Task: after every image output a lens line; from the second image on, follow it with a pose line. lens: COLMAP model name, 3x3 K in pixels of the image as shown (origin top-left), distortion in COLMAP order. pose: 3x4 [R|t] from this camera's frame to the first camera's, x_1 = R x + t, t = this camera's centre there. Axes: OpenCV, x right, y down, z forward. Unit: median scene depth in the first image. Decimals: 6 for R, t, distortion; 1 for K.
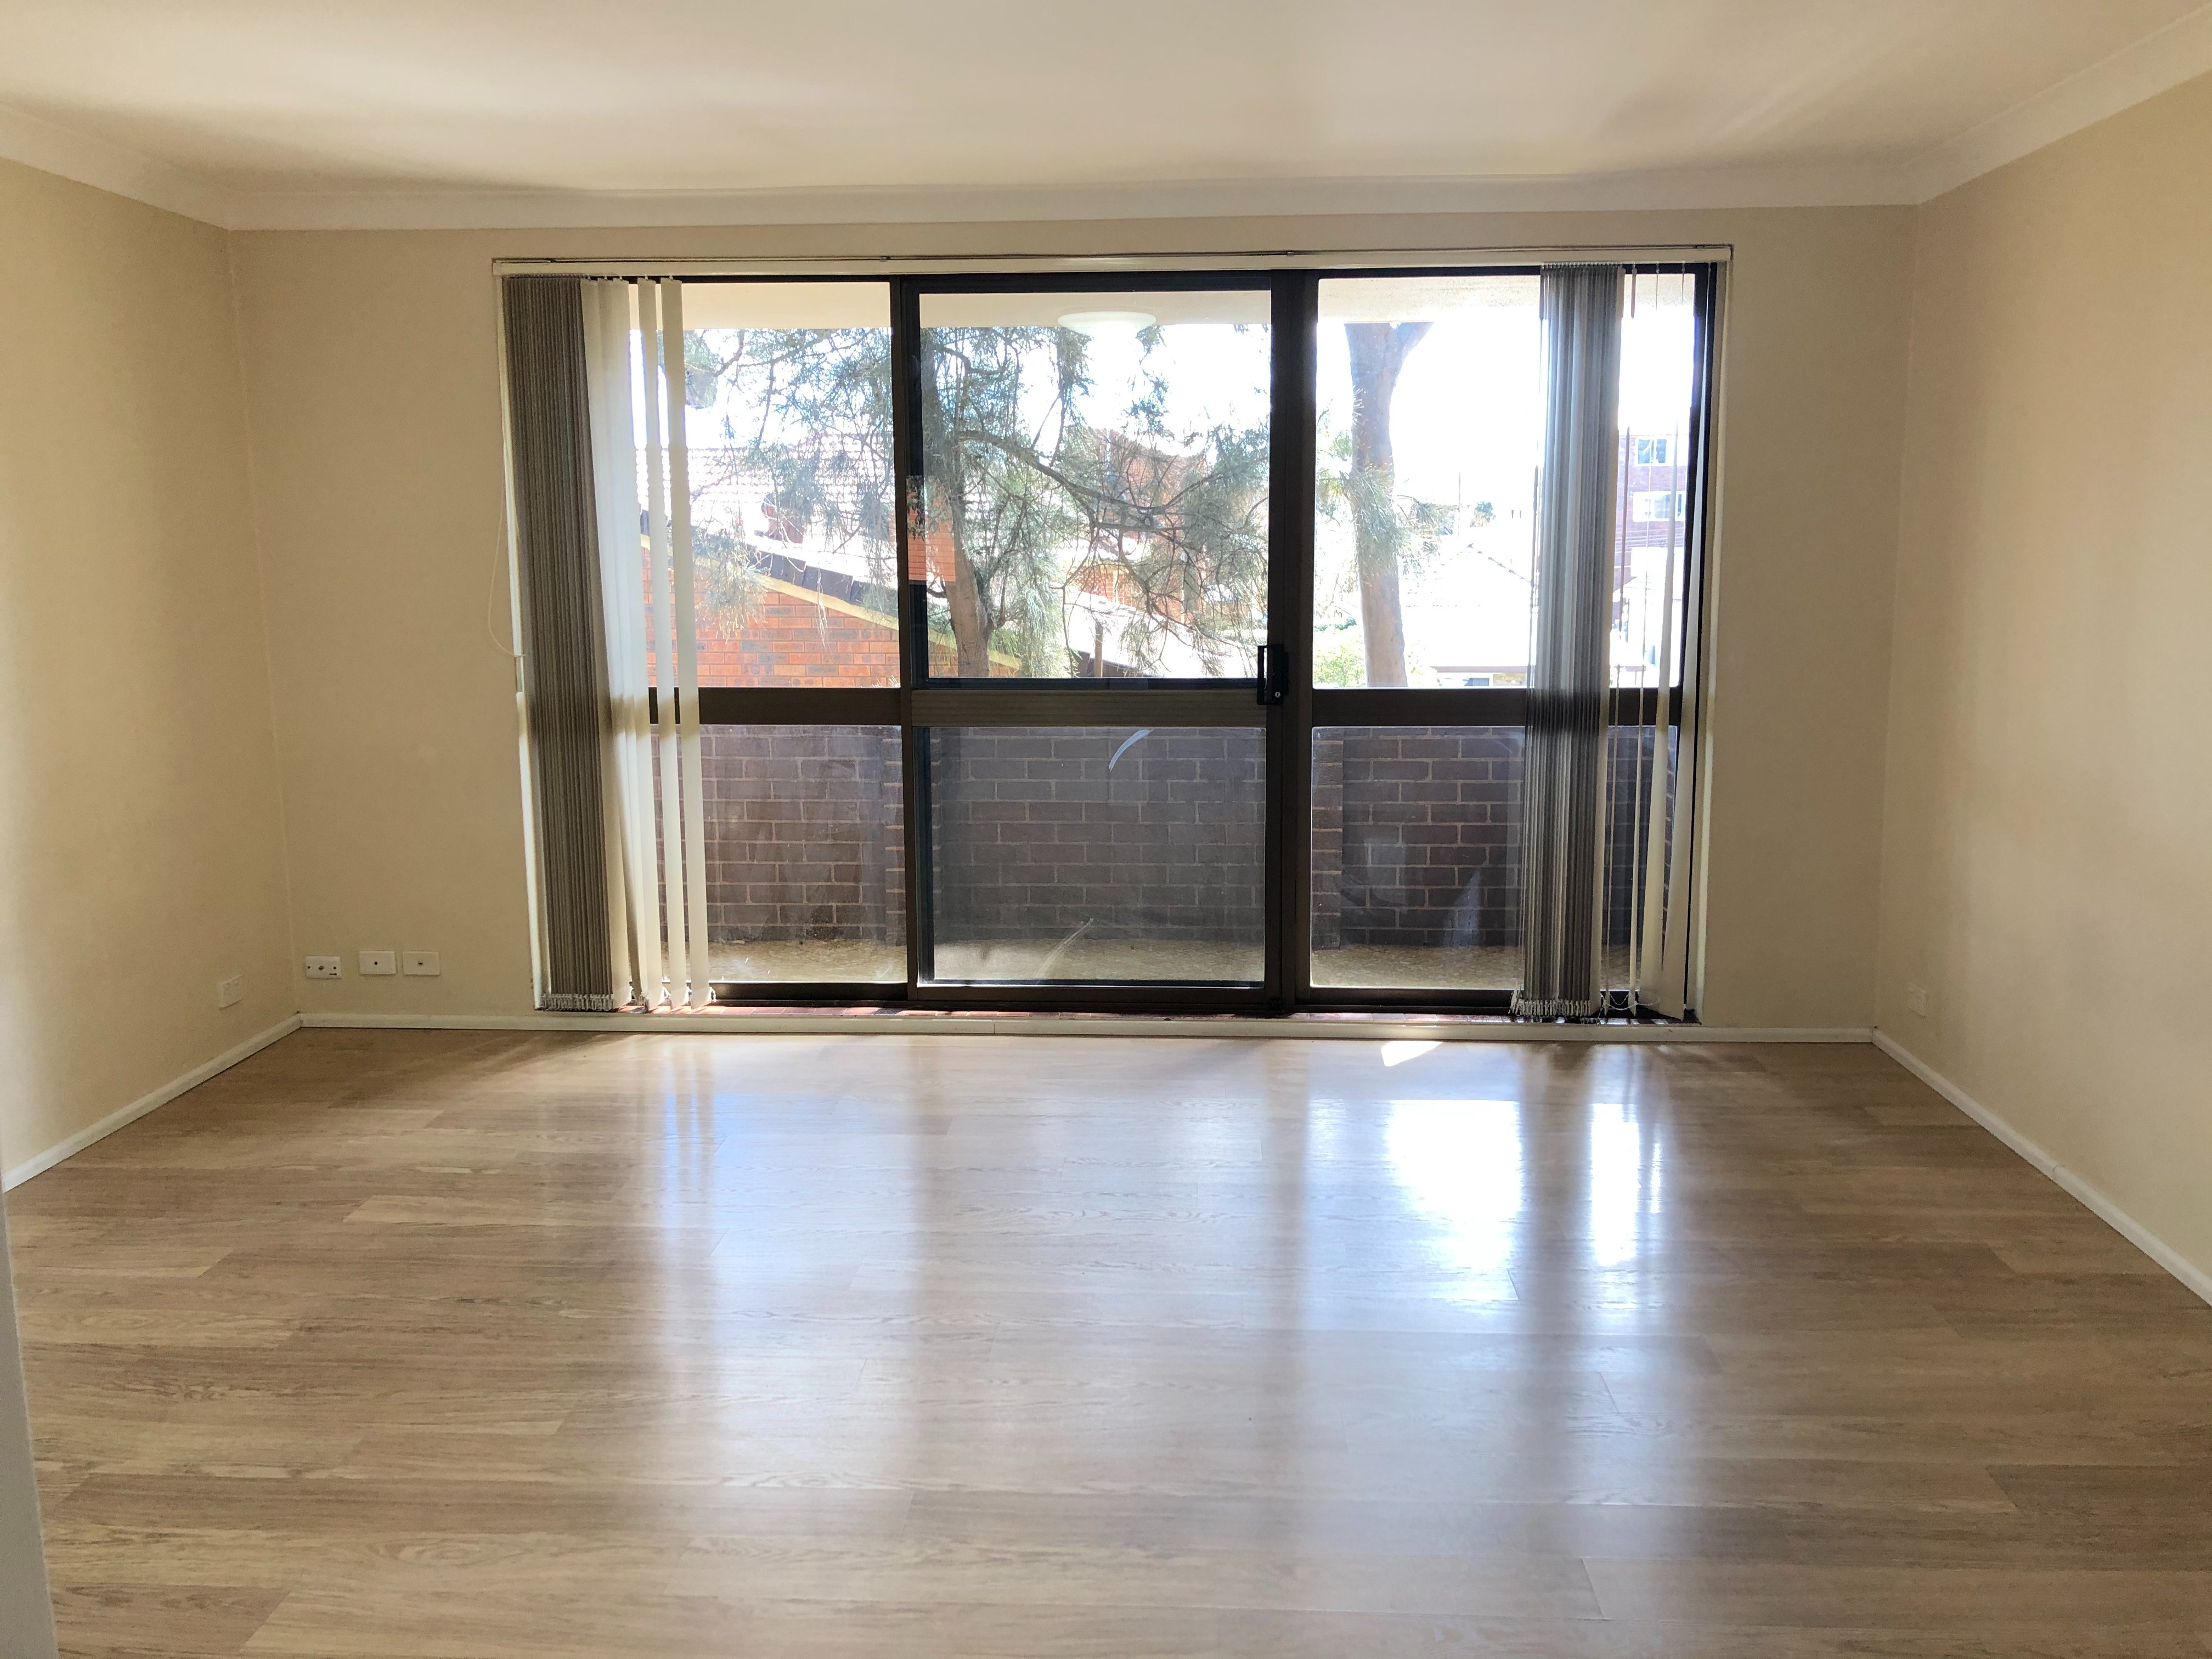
lens RADIAL K [[1797.5, 0, 1115.8], [0, 1797.5, 829.2], [0, 0, 1]] dist [0.052080, -0.045016]
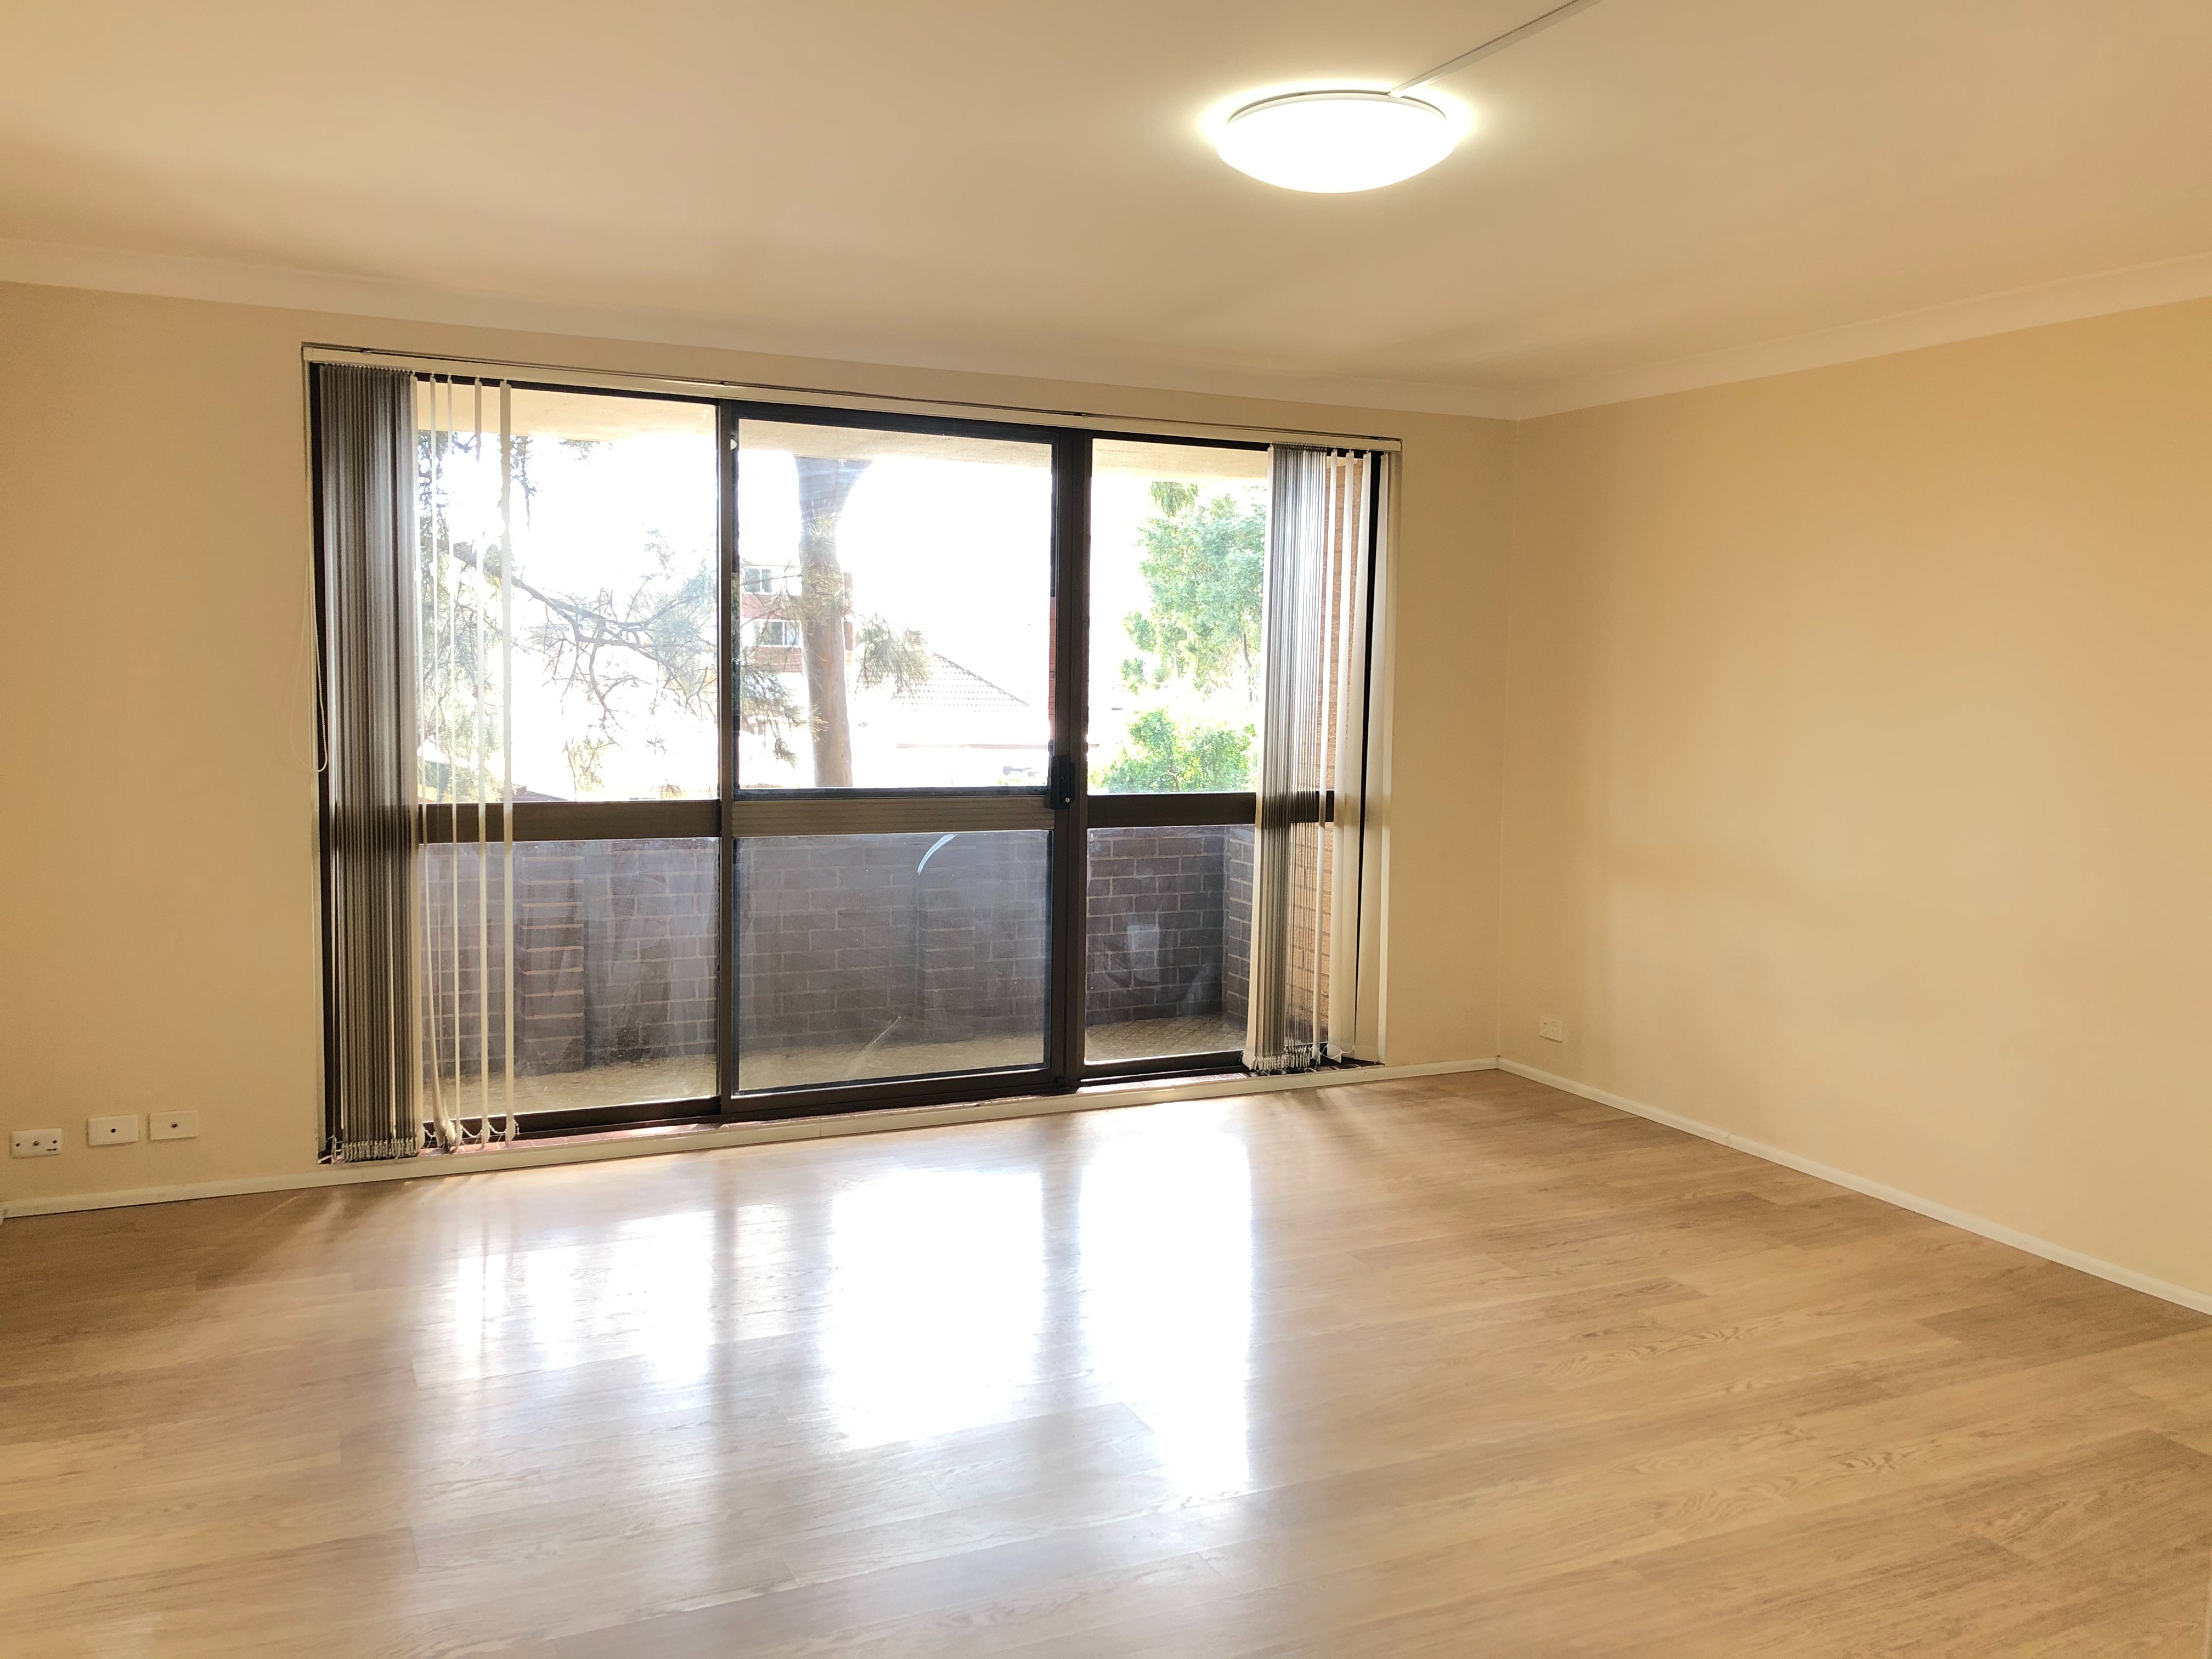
lens RADIAL K [[1797.5, 0, 1115.8], [0, 1797.5, 829.2], [0, 0, 1]] dist [0.052080, -0.045016]
pose [[0.877431, -0.022345, 0.479182, -0.411823], [0.053964, 0.997172, -0.052313, 0.002504], [-0.476658, 0.071760, 0.876155, 0.011014]]
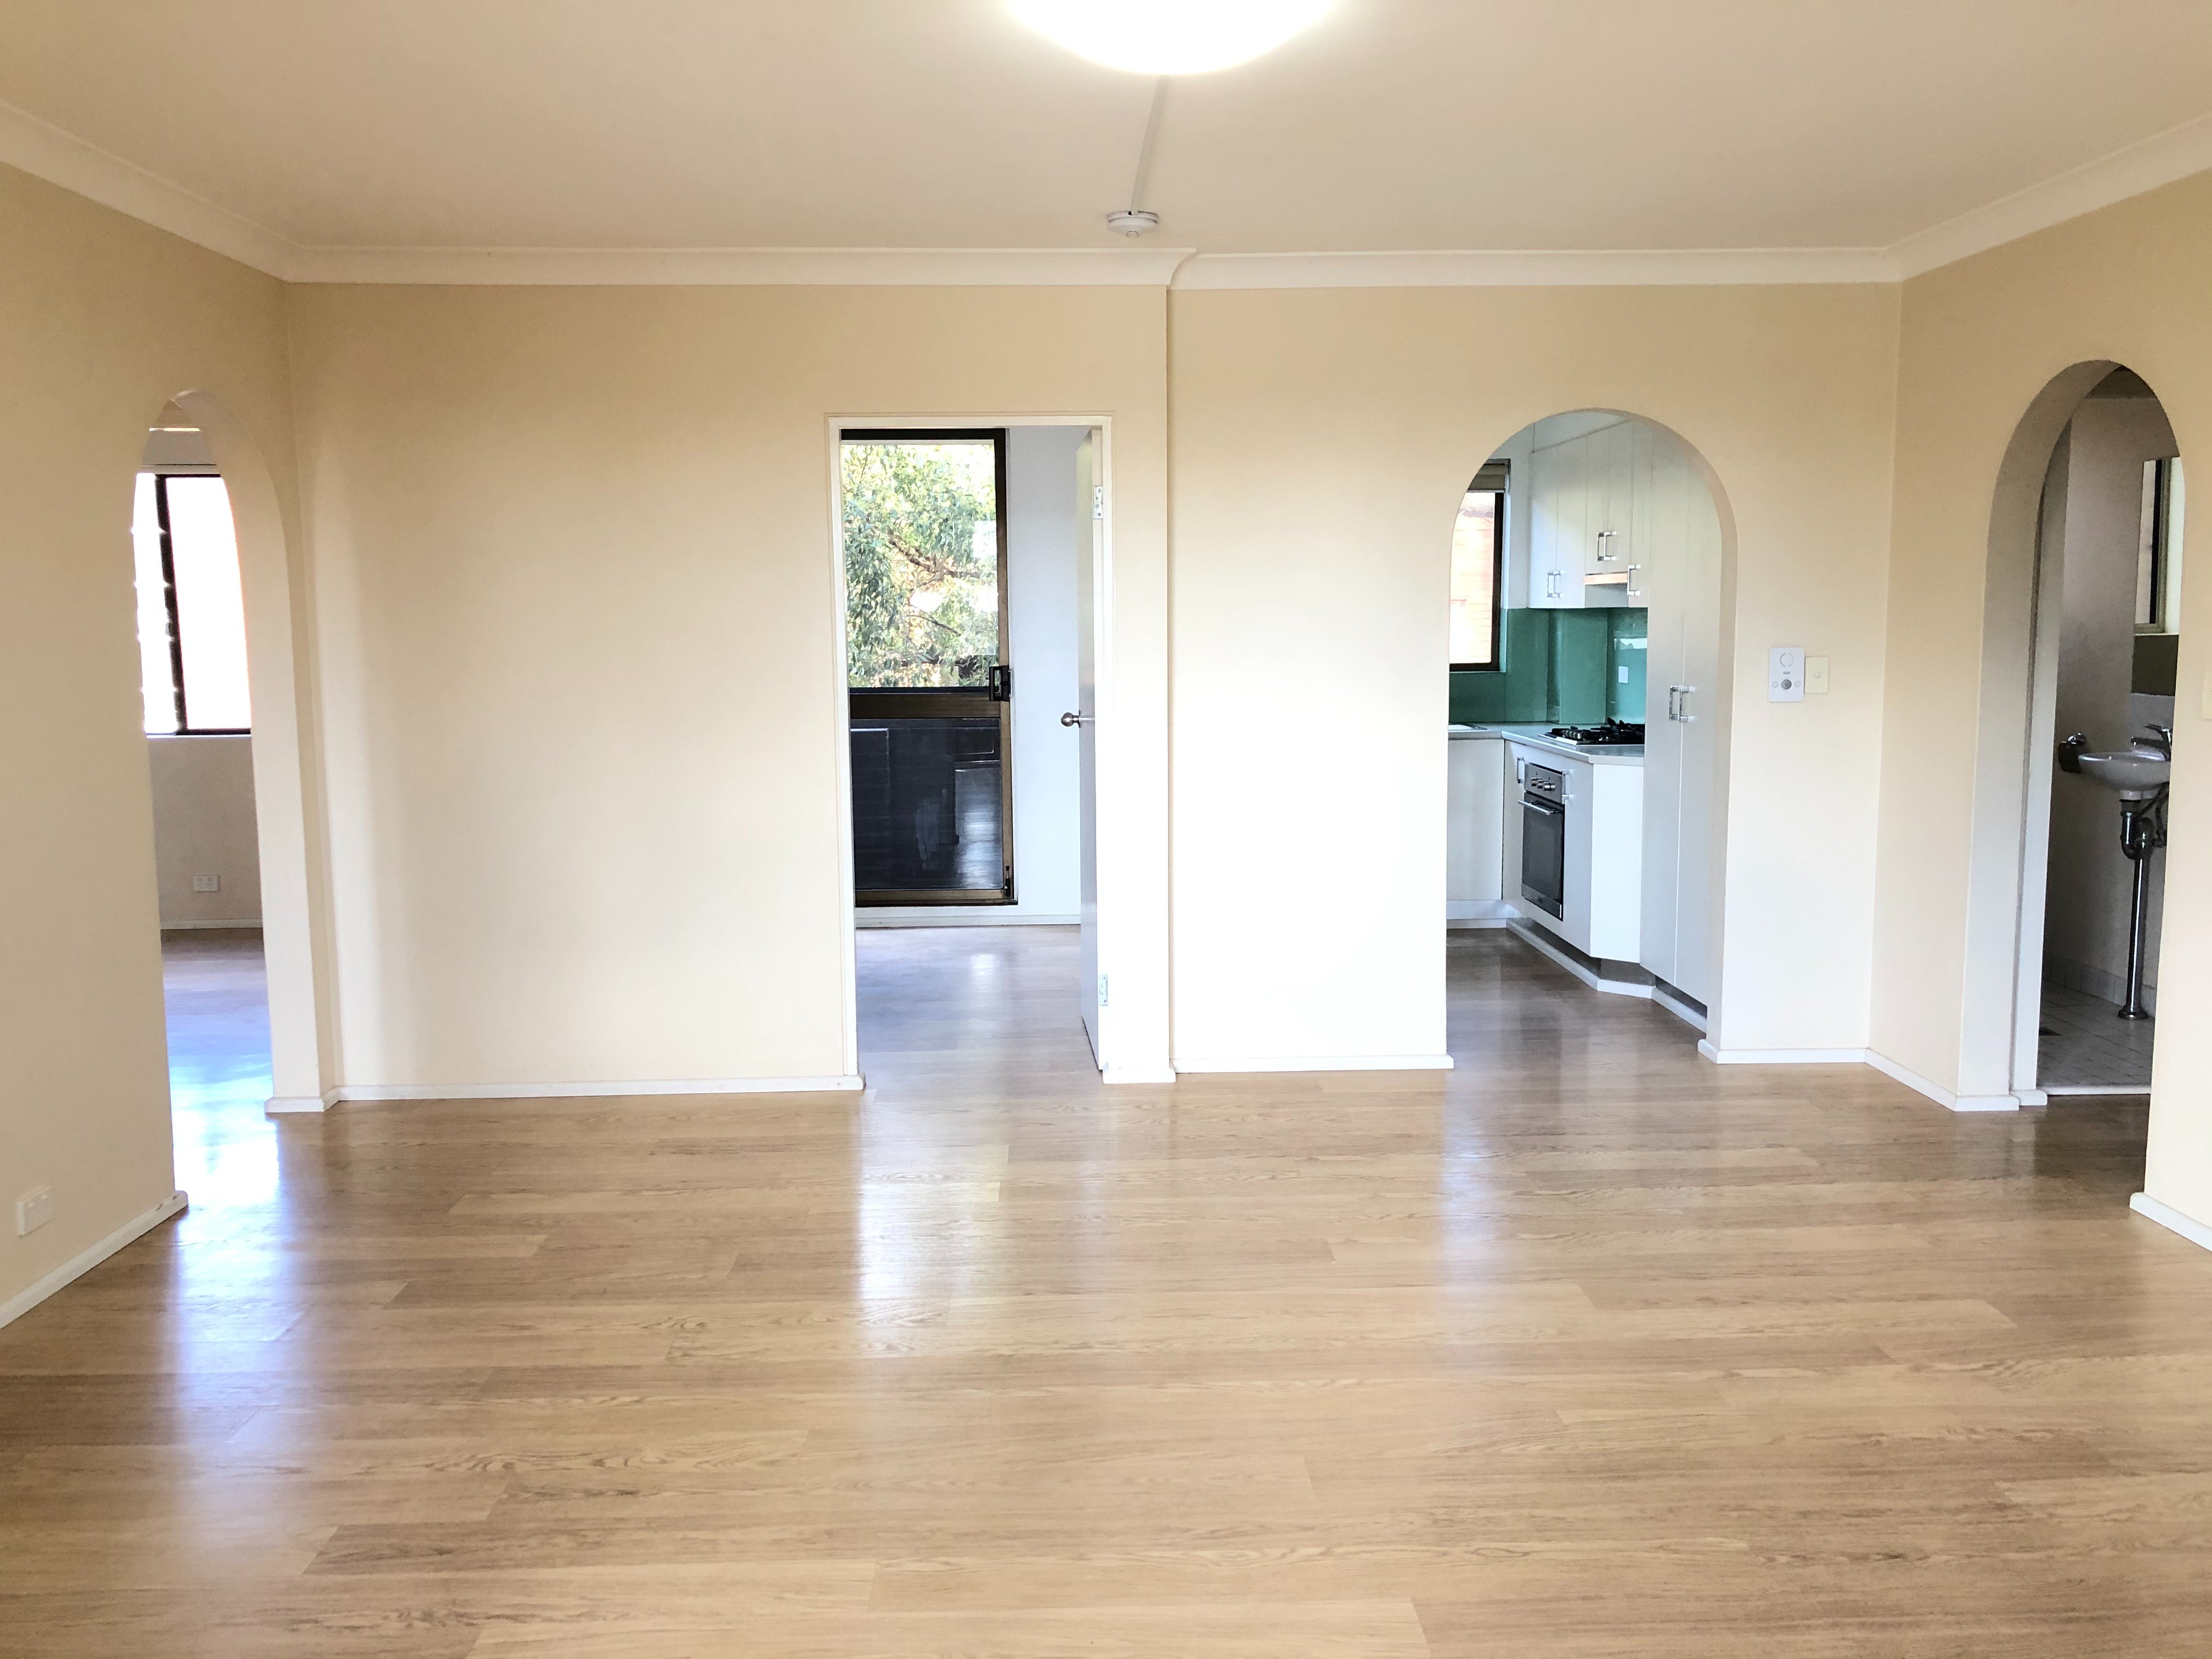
lens RADIAL K [[1797.5, 0, 1115.8], [0, 1797.5, 829.2], [0, 0, 1]] dist [0.052080, -0.045016]
pose [[-0.996089, 0.026396, -0.084318, 0.016350], [0.001642, 0.959697, 0.281031, -0.168819], [0.088337, 0.279793, -0.955988, 1.092620]]
